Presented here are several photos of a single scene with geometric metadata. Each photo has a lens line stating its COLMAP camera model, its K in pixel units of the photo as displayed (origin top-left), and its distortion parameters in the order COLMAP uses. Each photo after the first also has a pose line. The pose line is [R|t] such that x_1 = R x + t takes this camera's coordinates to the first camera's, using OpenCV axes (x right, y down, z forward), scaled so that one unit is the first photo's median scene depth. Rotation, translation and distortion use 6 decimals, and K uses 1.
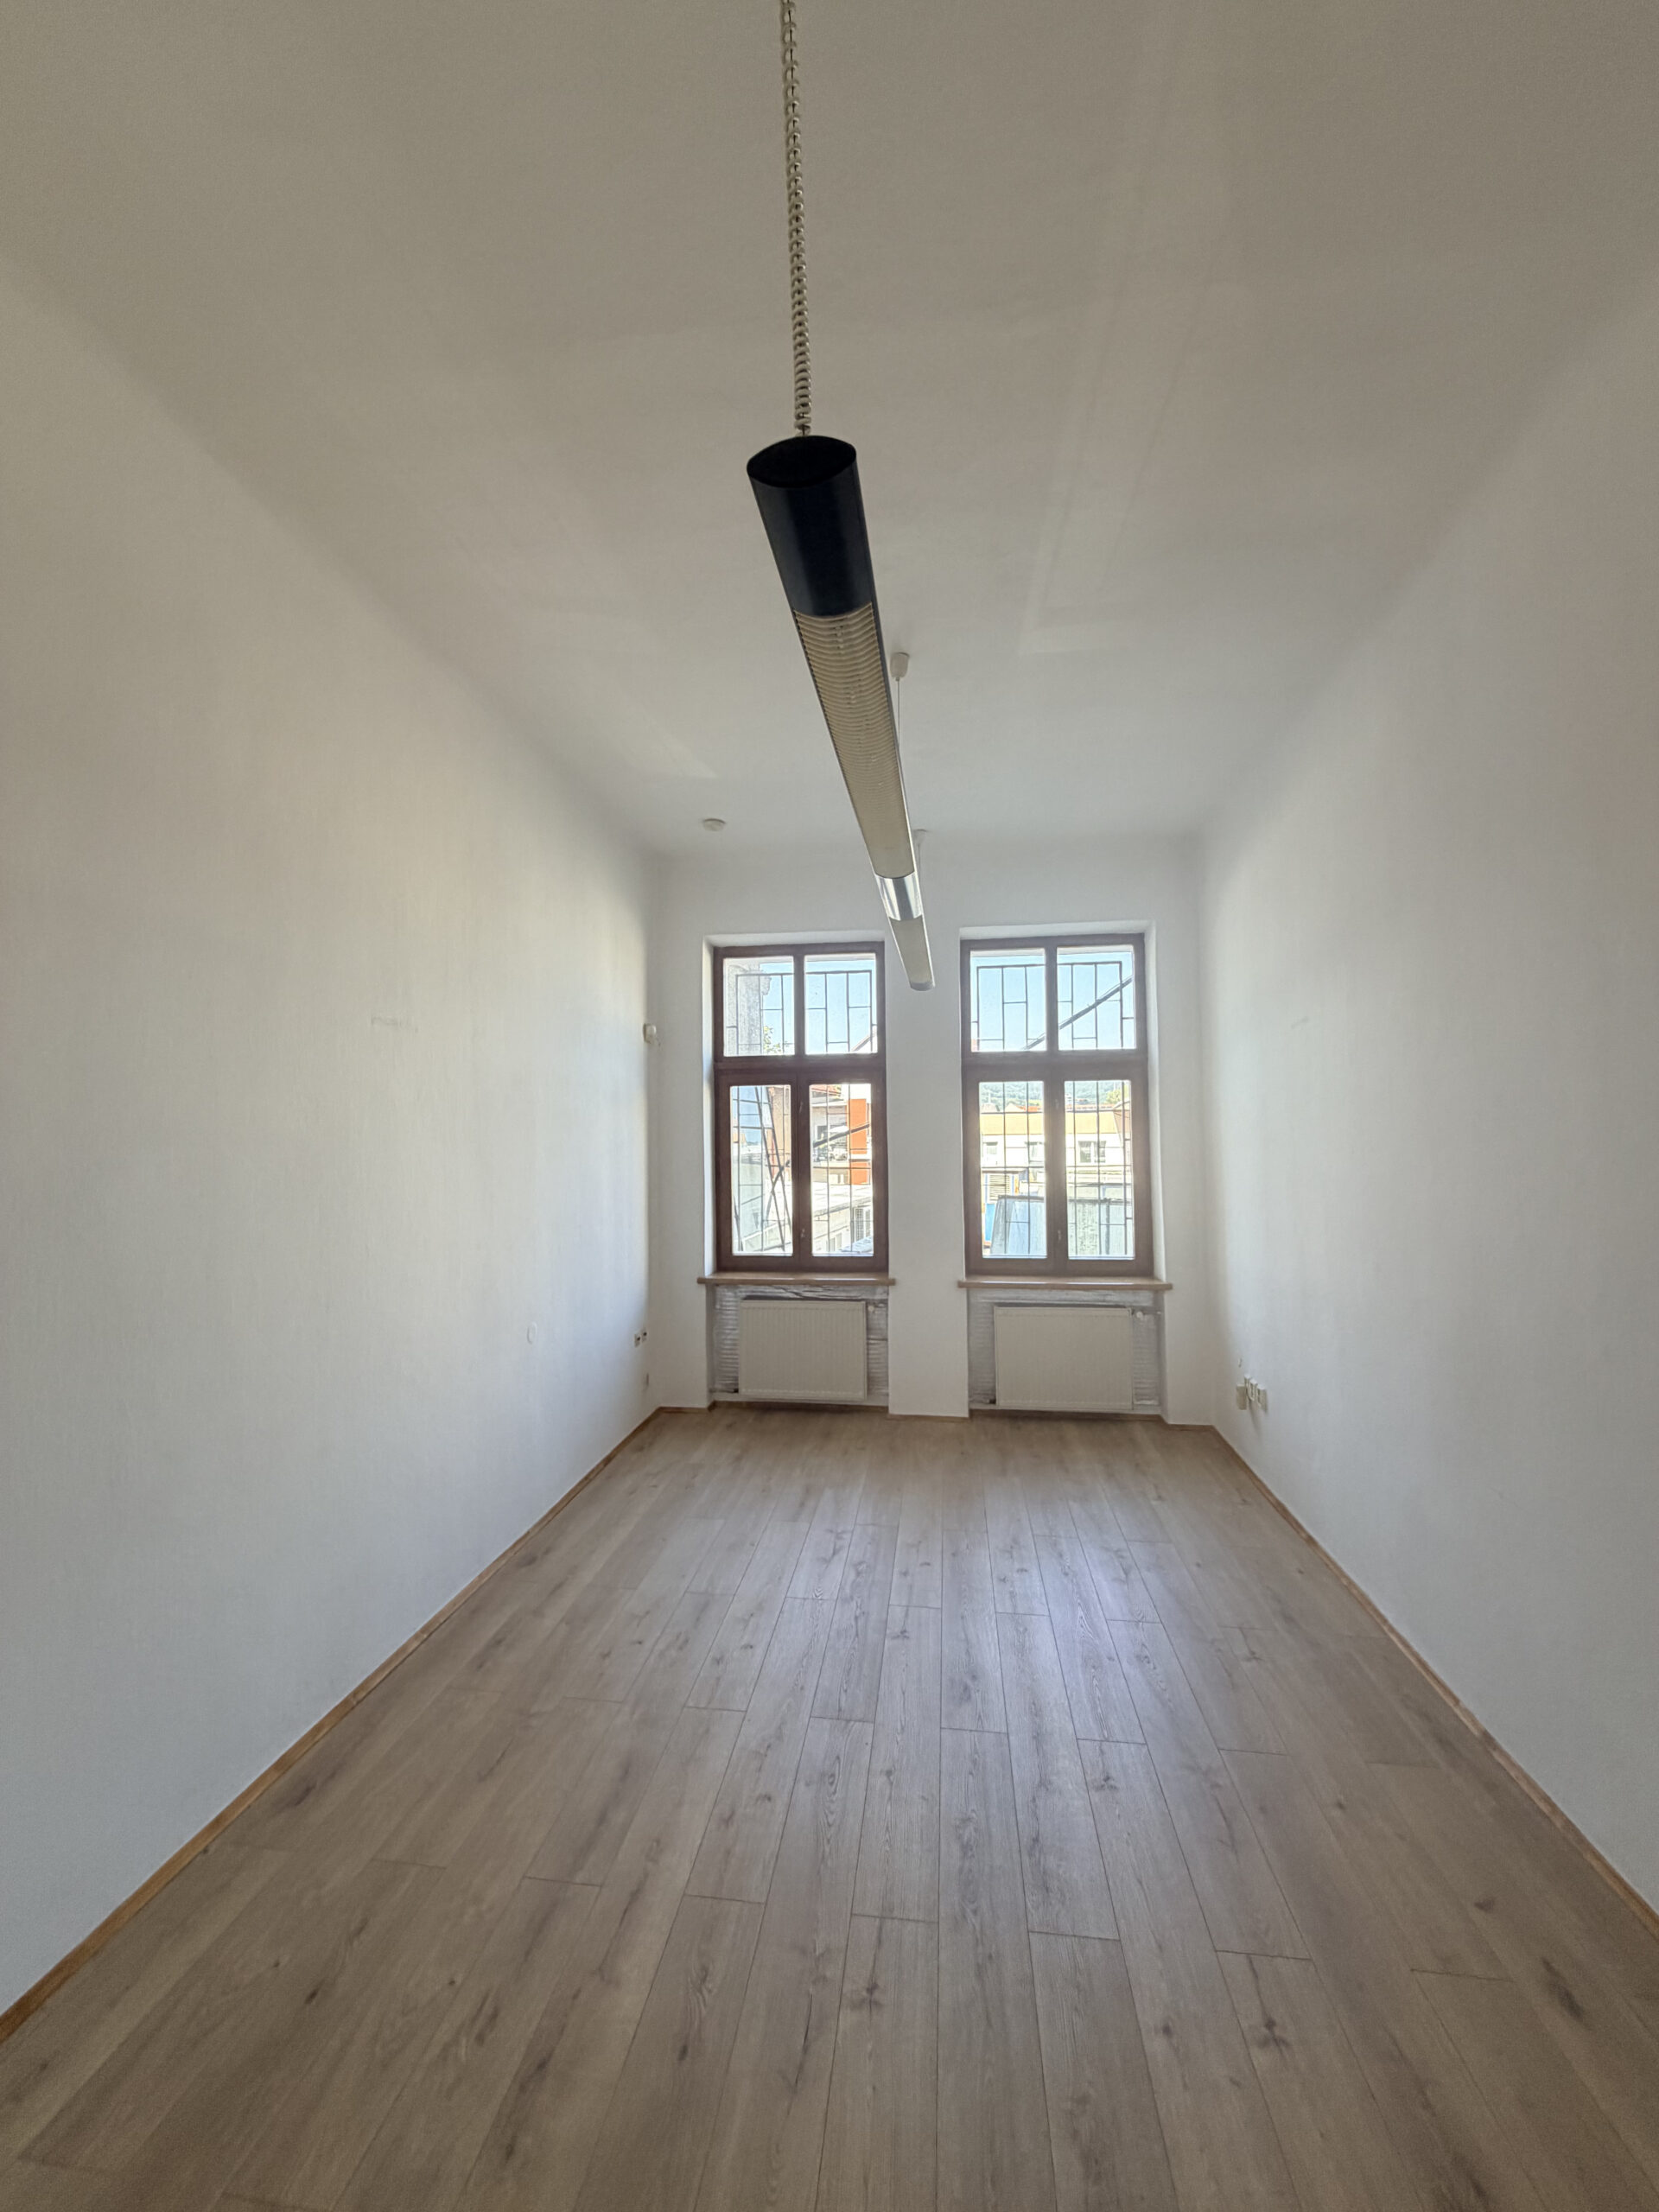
lens RADIAL K [[893.1, 0, 829.8], [0, 893.1, 1104.0], [0, 0, 1]] dist [0.001804, 0.000356]
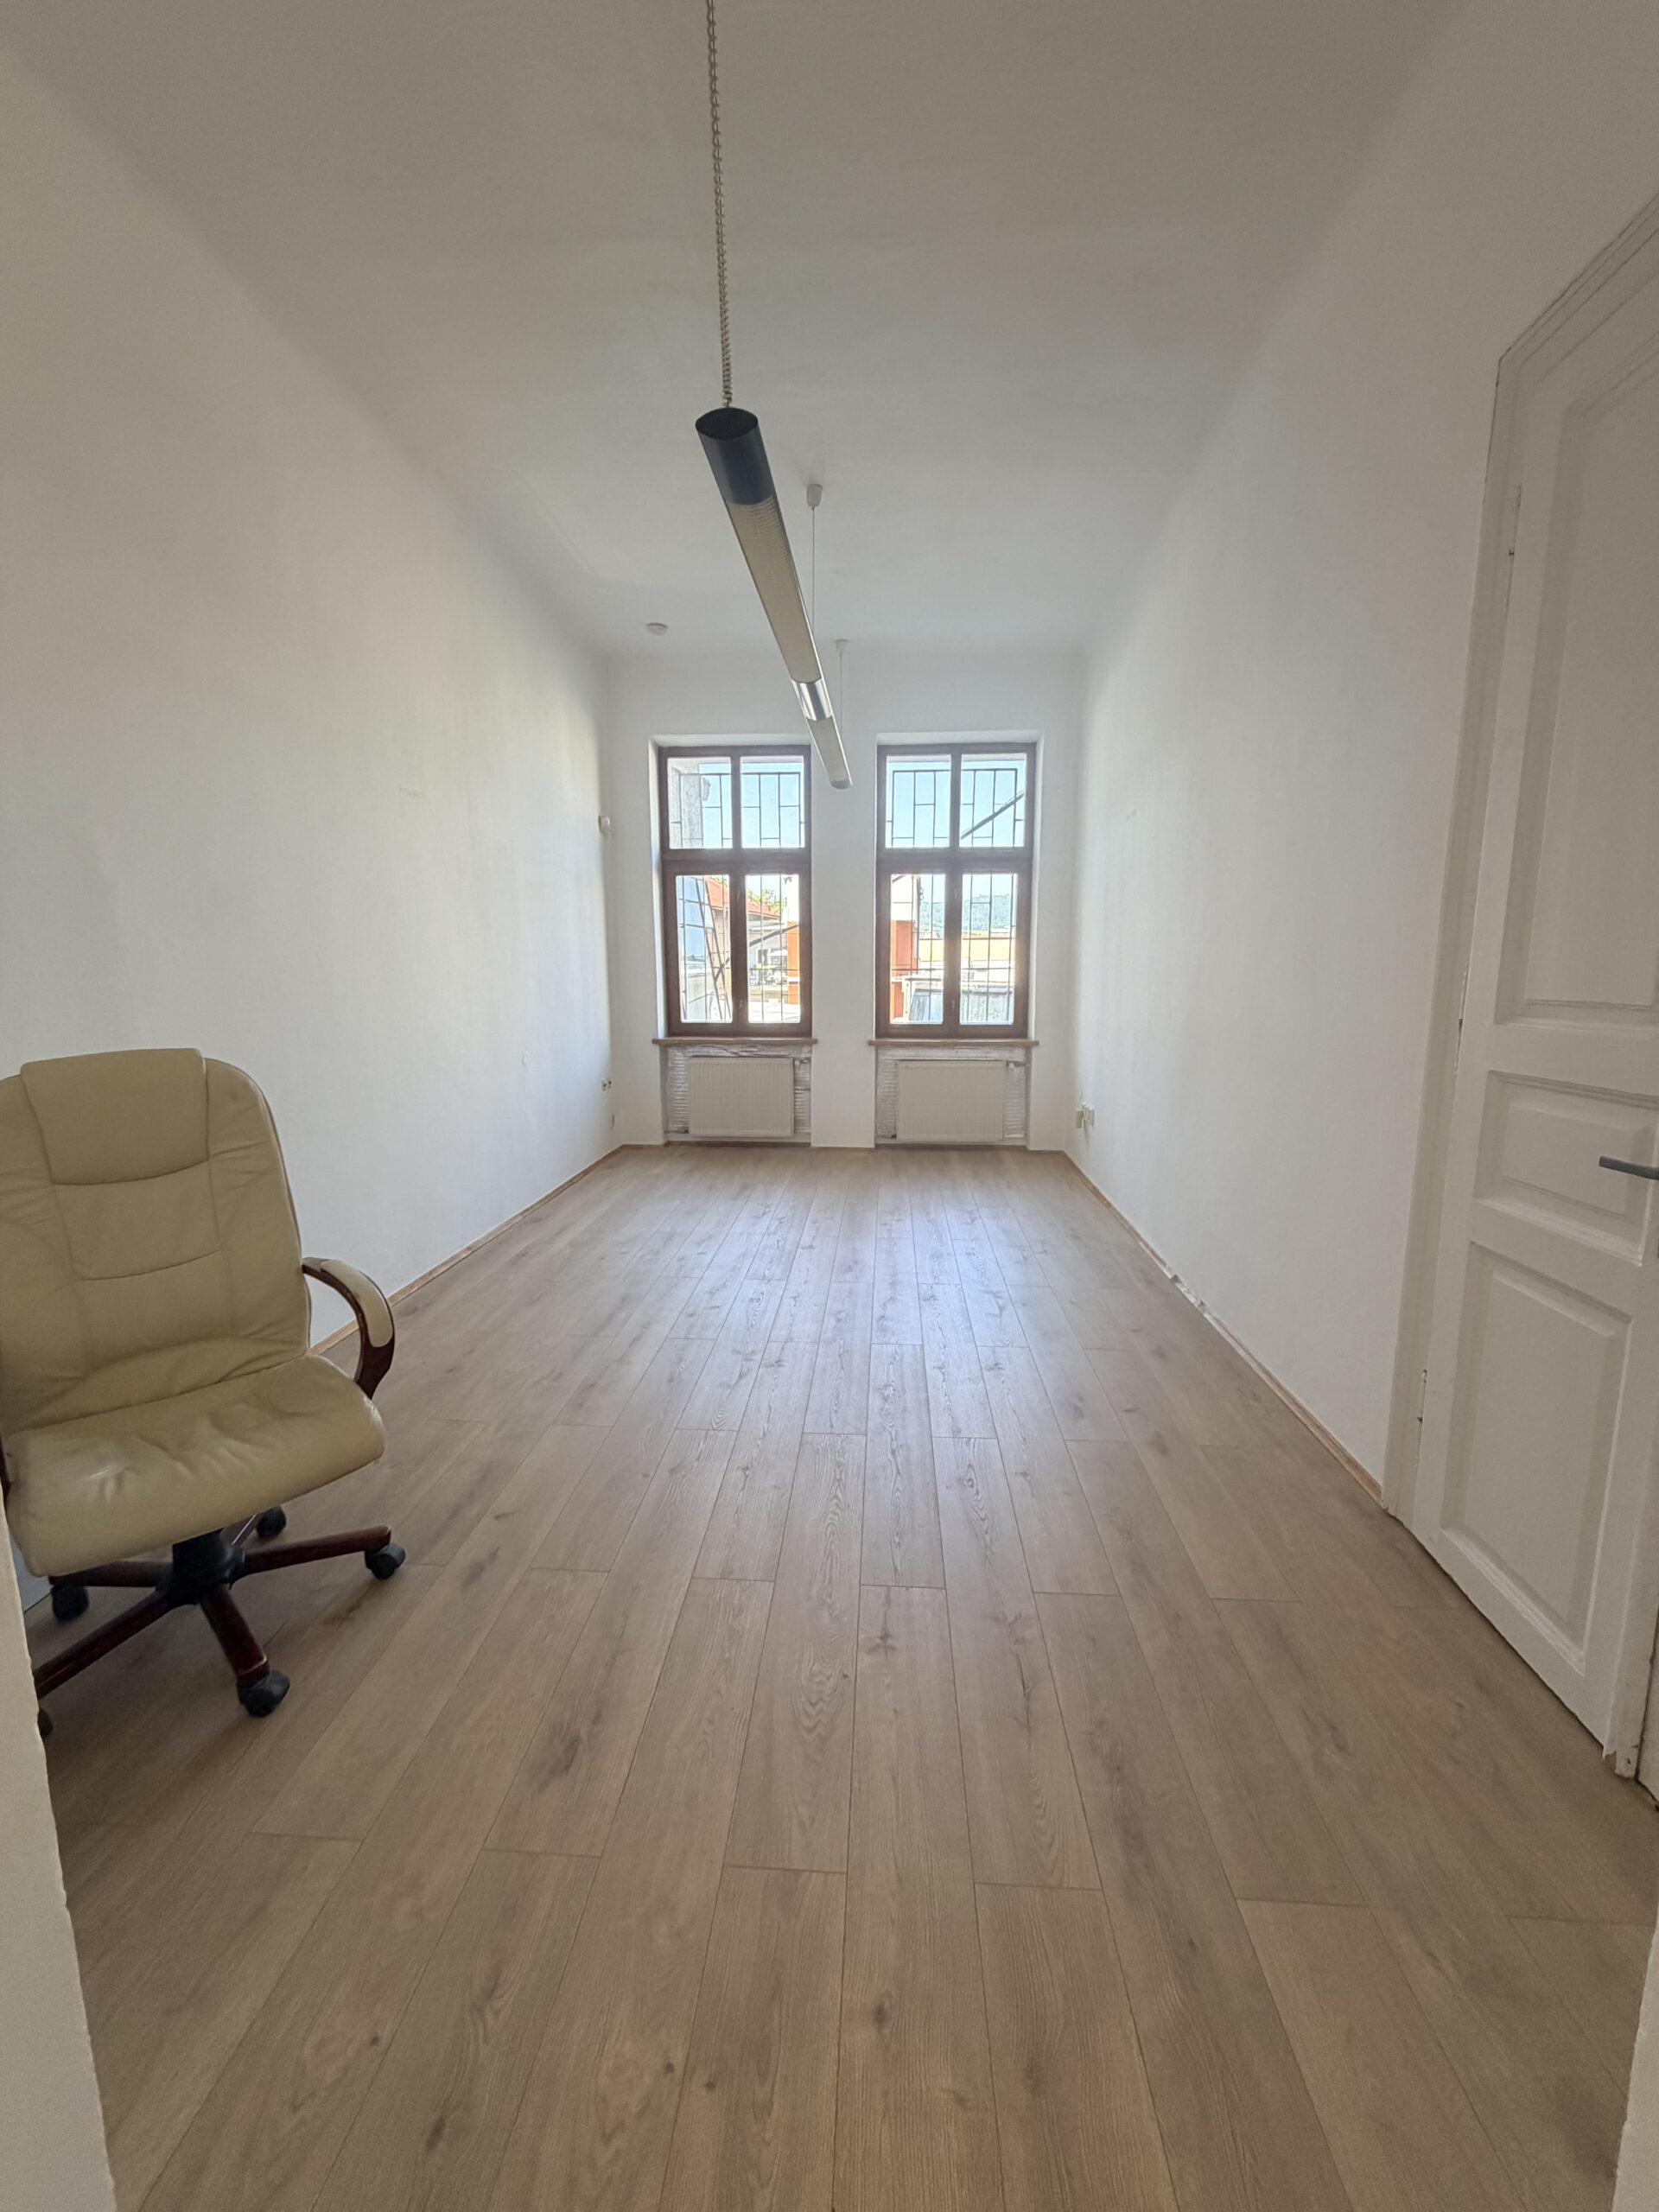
lens RADIAL K [[893.1, 0, 827.4], [0, 893.1, 1104.4], [0, 0, 1]] dist [0.001804, 0.000356]
pose [[0.998050, -0.000452, 0.062418, 0.012260], [-0.011305, 0.982127, 0.187878, 0.059360], [-0.061387, -0.188217, 0.980207, -0.222304]]
